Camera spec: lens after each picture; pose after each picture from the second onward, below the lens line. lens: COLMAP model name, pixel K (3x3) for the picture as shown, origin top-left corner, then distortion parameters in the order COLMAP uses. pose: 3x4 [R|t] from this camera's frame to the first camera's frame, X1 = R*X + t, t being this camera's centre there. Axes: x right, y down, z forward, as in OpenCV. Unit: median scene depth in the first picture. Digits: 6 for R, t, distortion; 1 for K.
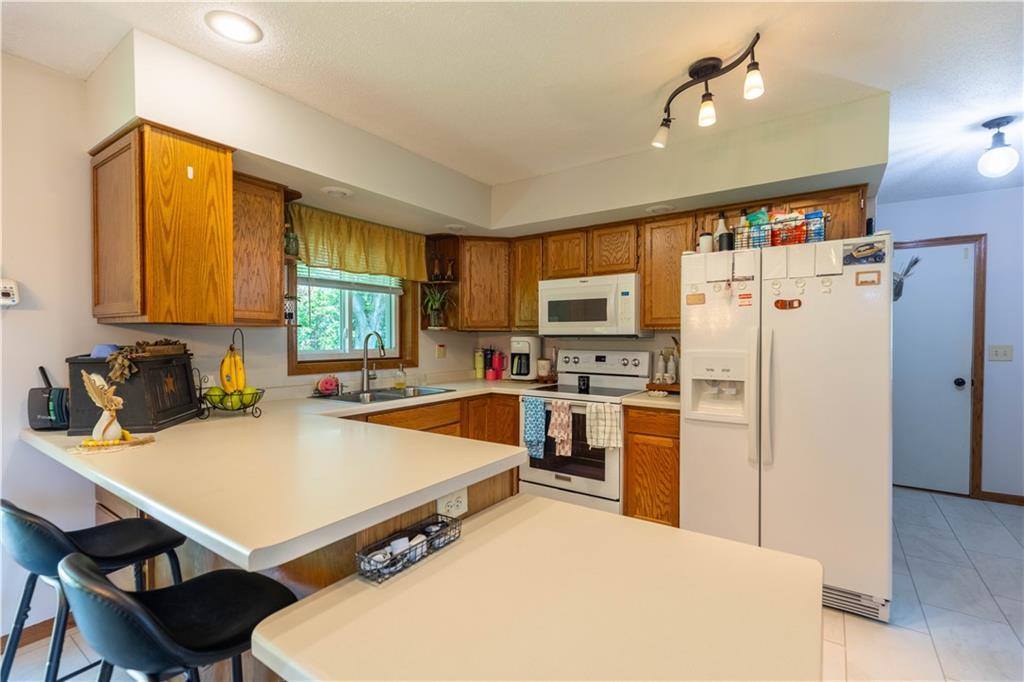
lens RADIAL K [[460.9, 0, 509.9], [0, 460.9, 347.3], [0, 0, 1]] dist [0.008490, -0.001576]
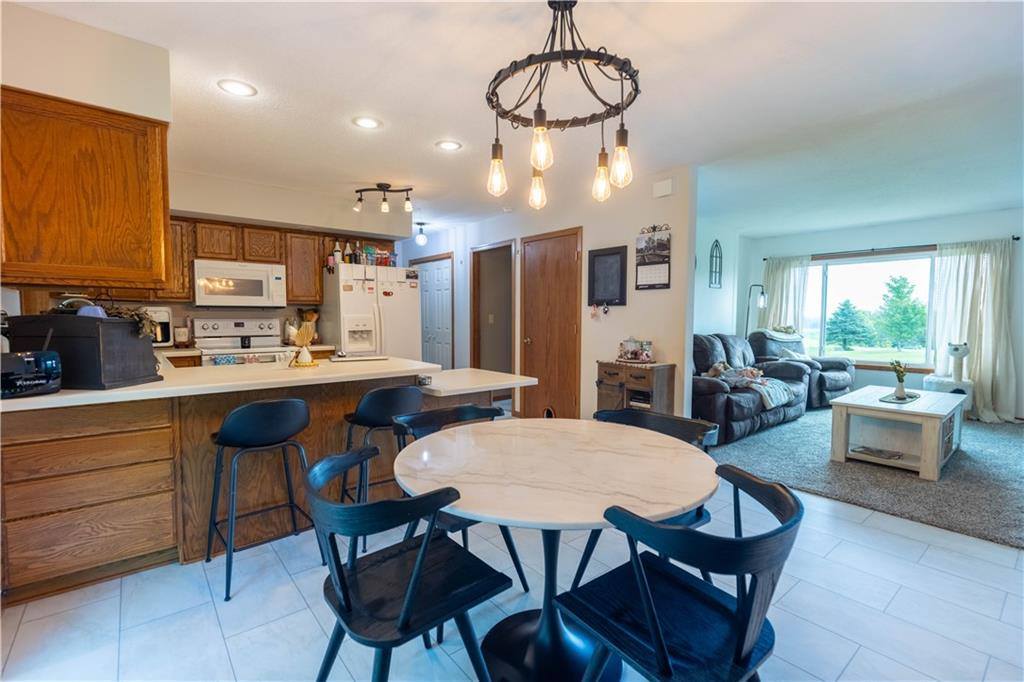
lens RADIAL K [[460.9, 0, 518.4], [0, 460.9, 342.6], [0, 0, 1]] dist [0.008490, -0.001576]
pose [[0.263192, -0.058223, 0.962985, -0.973657], [0.018848, 0.998297, 0.055206, 0.020354], [-0.964559, 0.003621, 0.263842, -0.123883]]
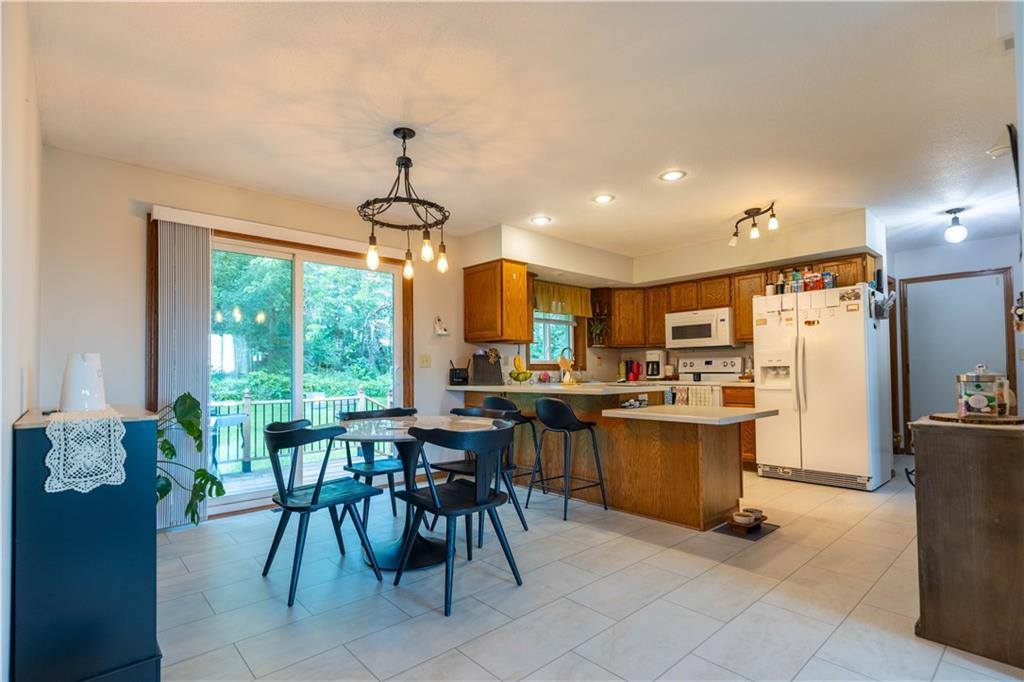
lens RADIAL K [[488.6, 0, 496.8], [0, 488.6, 362.5], [0, 0, 1]] dist [-0.001416, -0.001065]
pose [[0.970950, -0.017057, -0.238676, -0.114012], [0.007227, 0.999091, -0.042002, 0.099099], [0.239175, 0.039057, 0.970191, -0.853966]]
